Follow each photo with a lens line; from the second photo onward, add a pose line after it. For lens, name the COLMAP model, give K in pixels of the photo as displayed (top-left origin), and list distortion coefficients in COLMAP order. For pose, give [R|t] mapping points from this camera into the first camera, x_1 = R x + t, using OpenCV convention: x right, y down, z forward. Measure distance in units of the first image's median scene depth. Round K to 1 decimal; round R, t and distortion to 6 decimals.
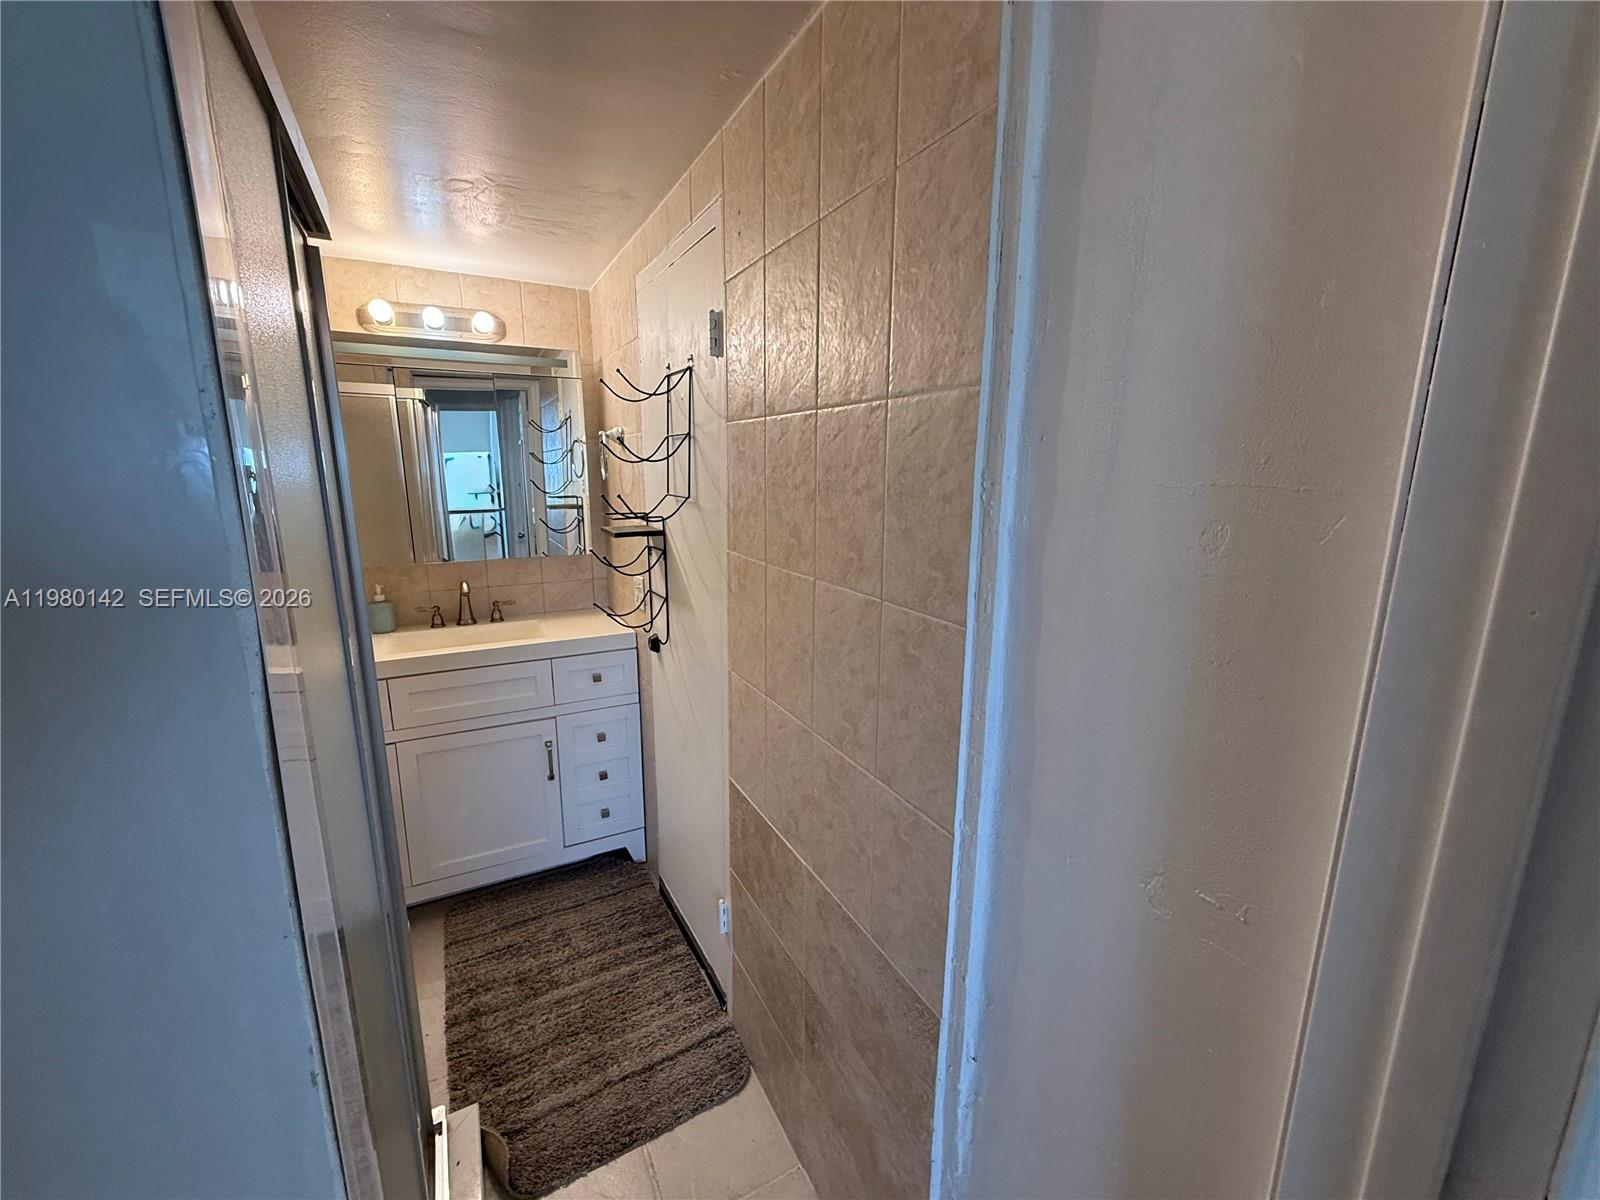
lens RADIAL K [[643.0, 0, 793.2], [0, 643.0, 599.2], [0, 0, 1]] dist [0.002024, 0.000807]
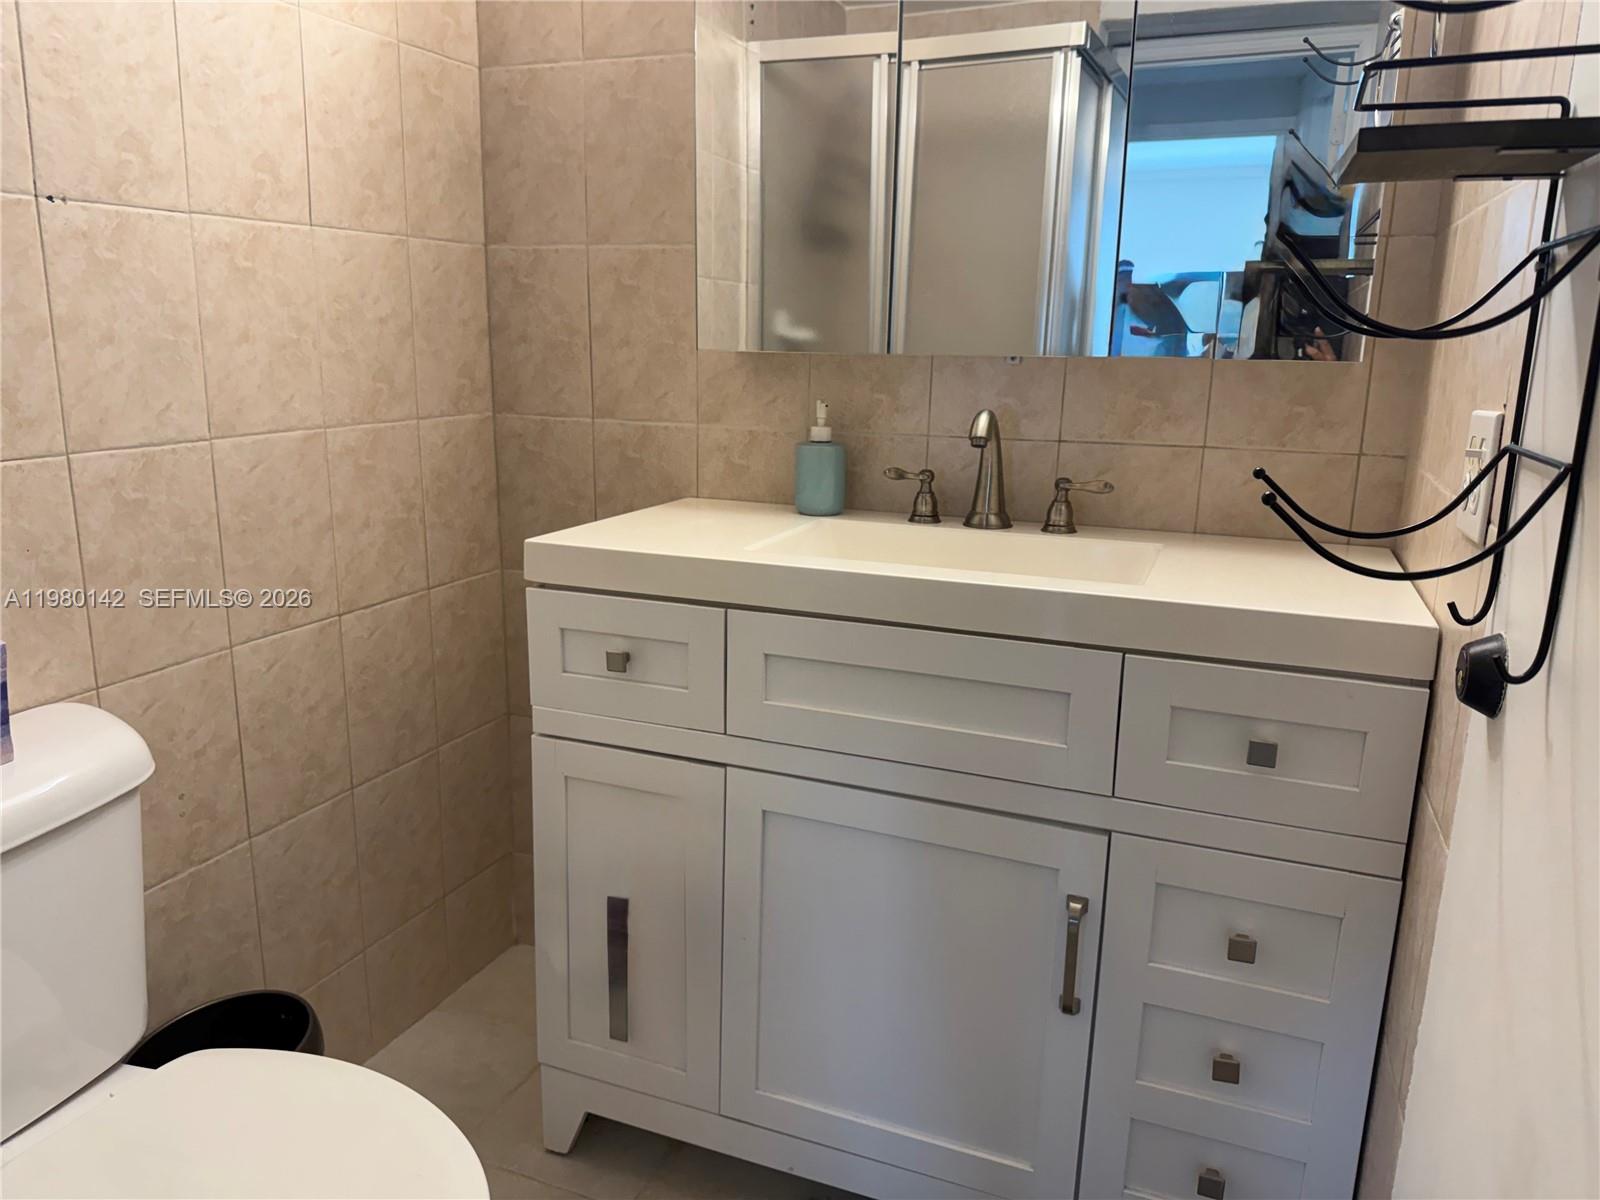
lens RADIAL K [[1124.6, 0, 797.2], [0, 1124.6, 606.3], [0, 0, 1]] dist [0.114190, -0.150136]
pose [[0.645428, 0.182634, -0.741665, -0.065890], [-0.163246, 0.981541, 0.099639, 0.039281], [0.746172, 0.056764, 0.663329, 0.487378]]
